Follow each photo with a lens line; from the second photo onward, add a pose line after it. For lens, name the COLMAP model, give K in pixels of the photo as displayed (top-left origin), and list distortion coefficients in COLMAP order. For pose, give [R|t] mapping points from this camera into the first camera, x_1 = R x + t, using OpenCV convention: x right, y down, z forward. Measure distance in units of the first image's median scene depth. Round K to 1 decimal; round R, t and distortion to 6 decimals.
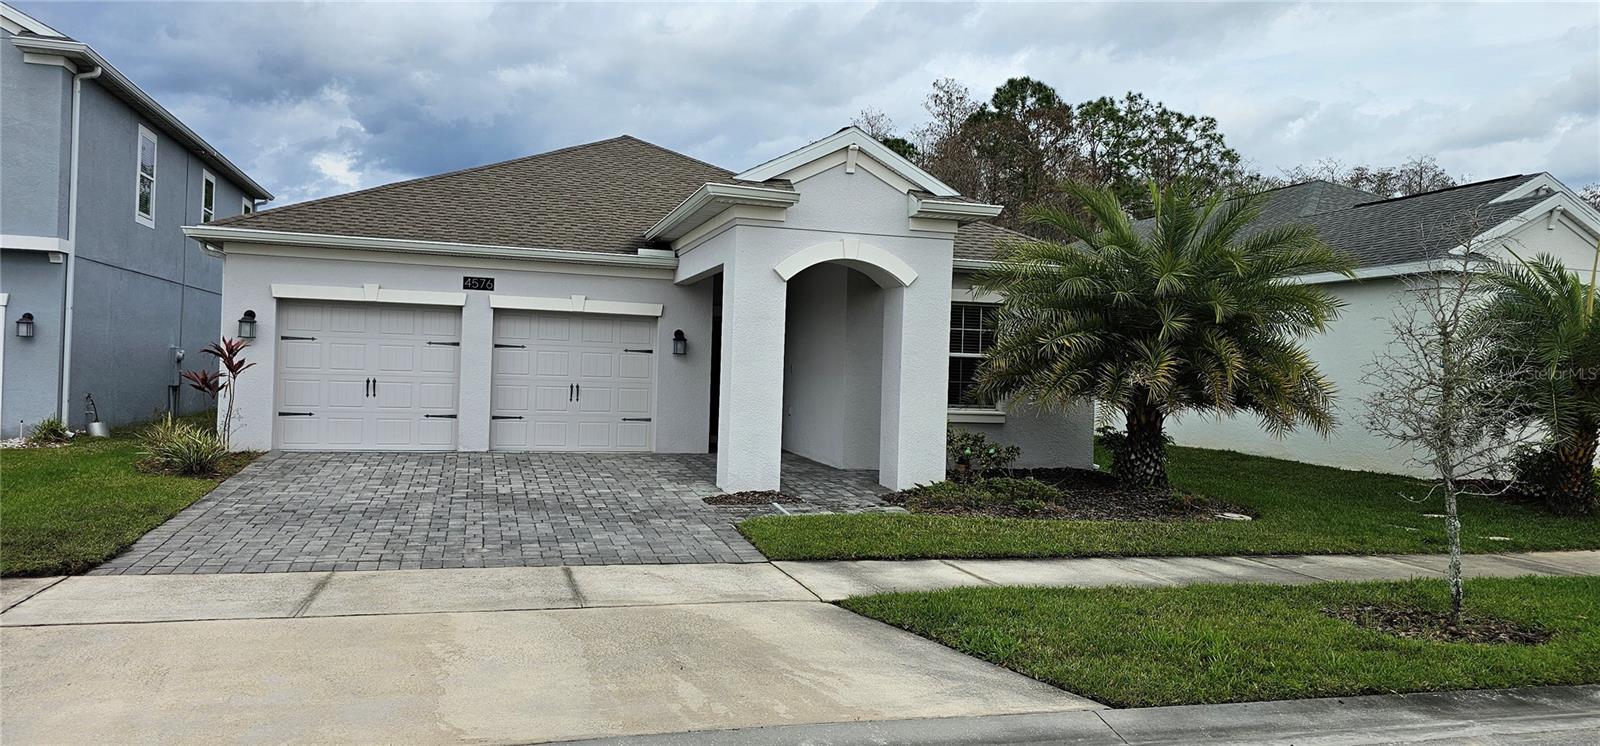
lens RADIAL K [[1088.3, 0, 798.0], [0, 1088.3, 364.3], [0, 0, 1]] dist [0.024258, -0.012340]
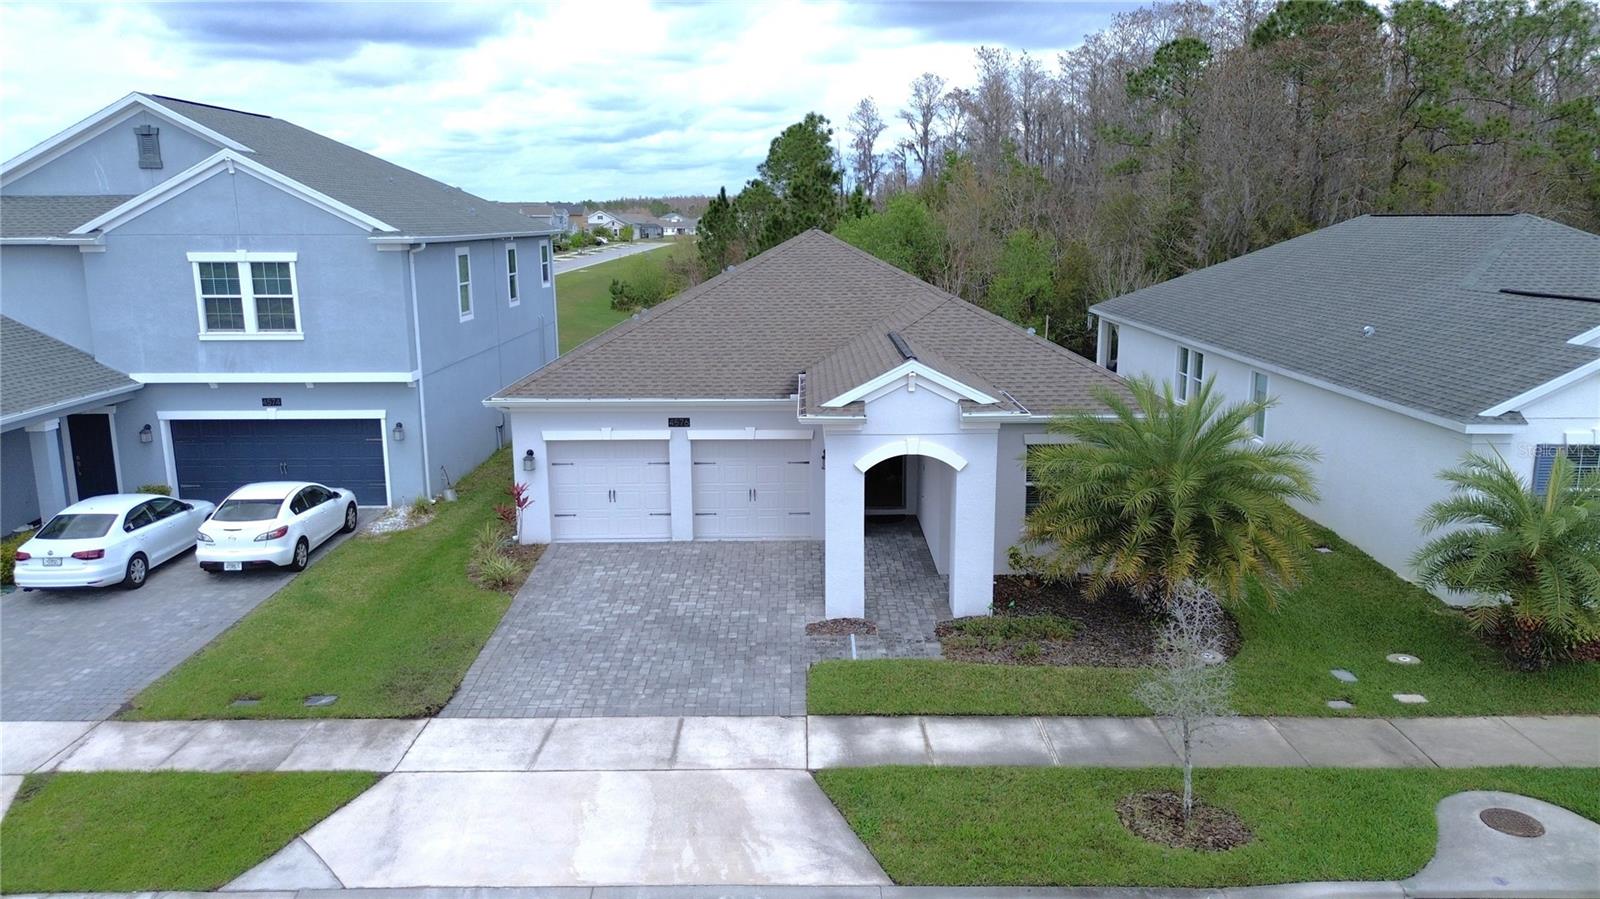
lens RADIAL K [[1134.5, 0, 801.1], [0, 1134.5, 455.4], [0, 0, 1]] dist [0.047186, -0.015121]
pose [[0.959172, 0.023965, -0.281808, 0.255915], [0.036584, 0.977519, 0.207649, -0.323861], [0.280449, -0.209480, 0.936732, -0.298213]]
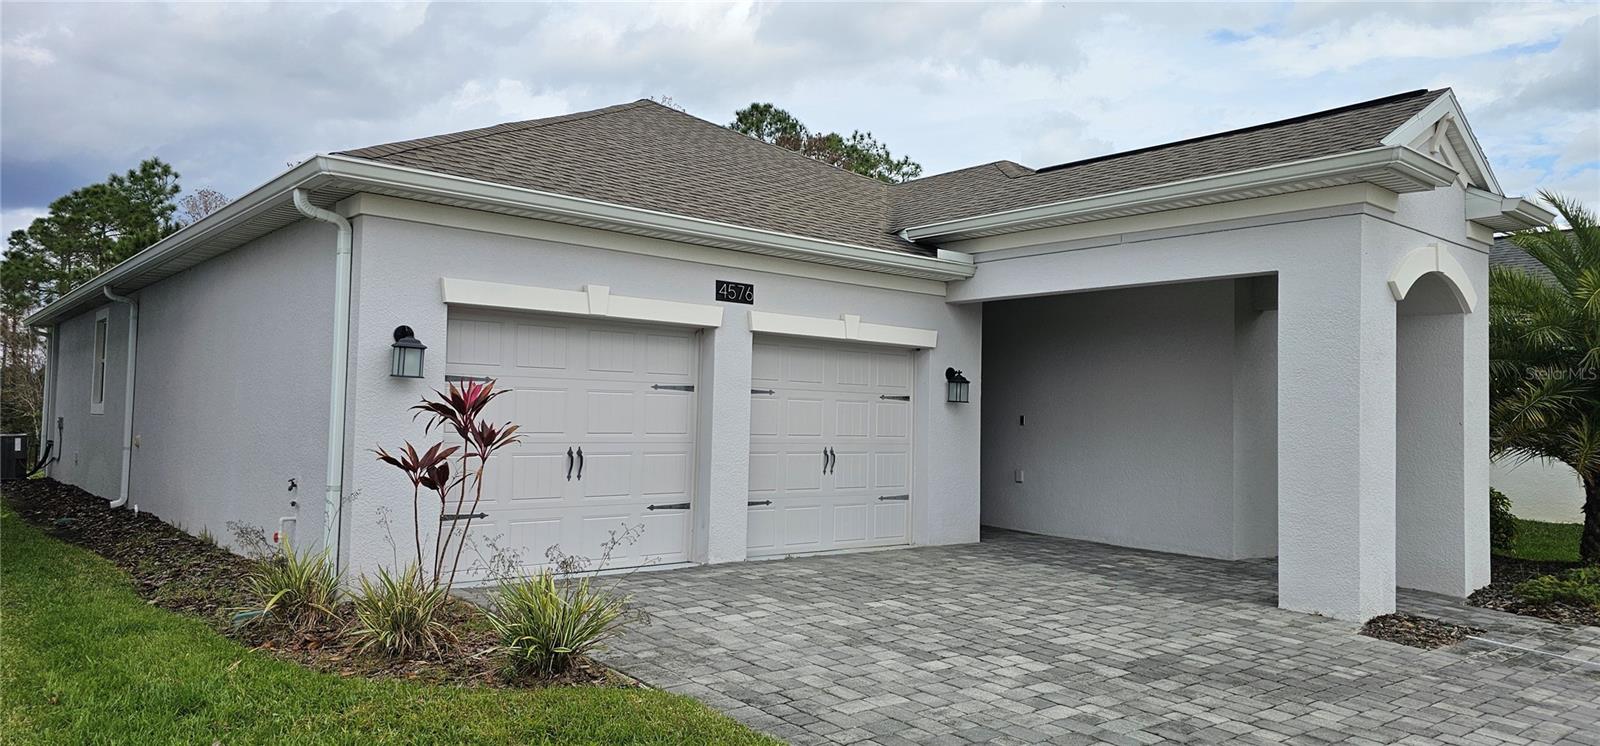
lens RADIAL K [[1088.3, 0, 807.9], [0, 1088.3, 376.2], [0, 0, 1]] dist [0.024258, -0.012340]
pose [[0.910806, 0.003468, 0.412819, -0.512528], [0.006406, 0.999726, -0.022532, -0.011516], [-0.412784, 0.023166, 0.910534, 0.416719]]
